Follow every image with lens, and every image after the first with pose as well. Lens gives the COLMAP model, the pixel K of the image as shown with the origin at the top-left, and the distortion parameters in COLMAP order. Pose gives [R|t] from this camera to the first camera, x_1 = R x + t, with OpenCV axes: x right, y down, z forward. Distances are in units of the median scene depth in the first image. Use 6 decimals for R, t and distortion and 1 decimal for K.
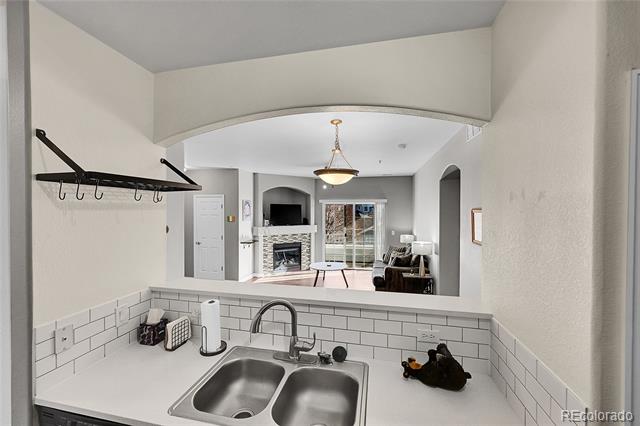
lens RADIAL K [[252.7, 0, 318.3], [0, 252.7, 214.1], [0, 0, 1]] dist [-0.001802, 0.000992]
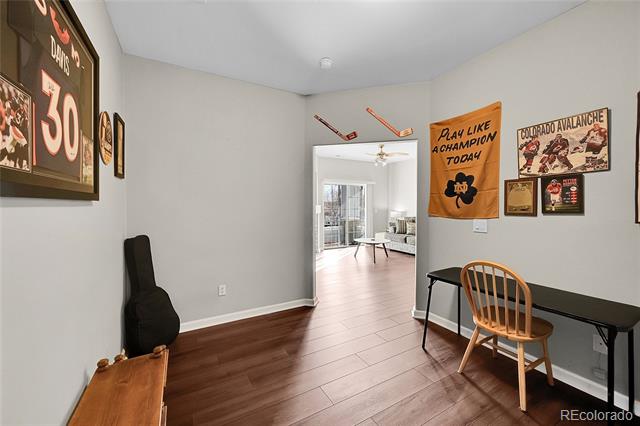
lens RADIAL K [[252.7, 0, 318.2], [0, 252.7, 206.8], [0, 0, 1]] dist [-0.001802, 0.000992]
pose [[0.739837, -0.008613, 0.672730, -0.744131], [0.014540, 0.999889, -0.003189, 0.059275], [-0.672628, 0.012141, 0.739881, 0.341611]]
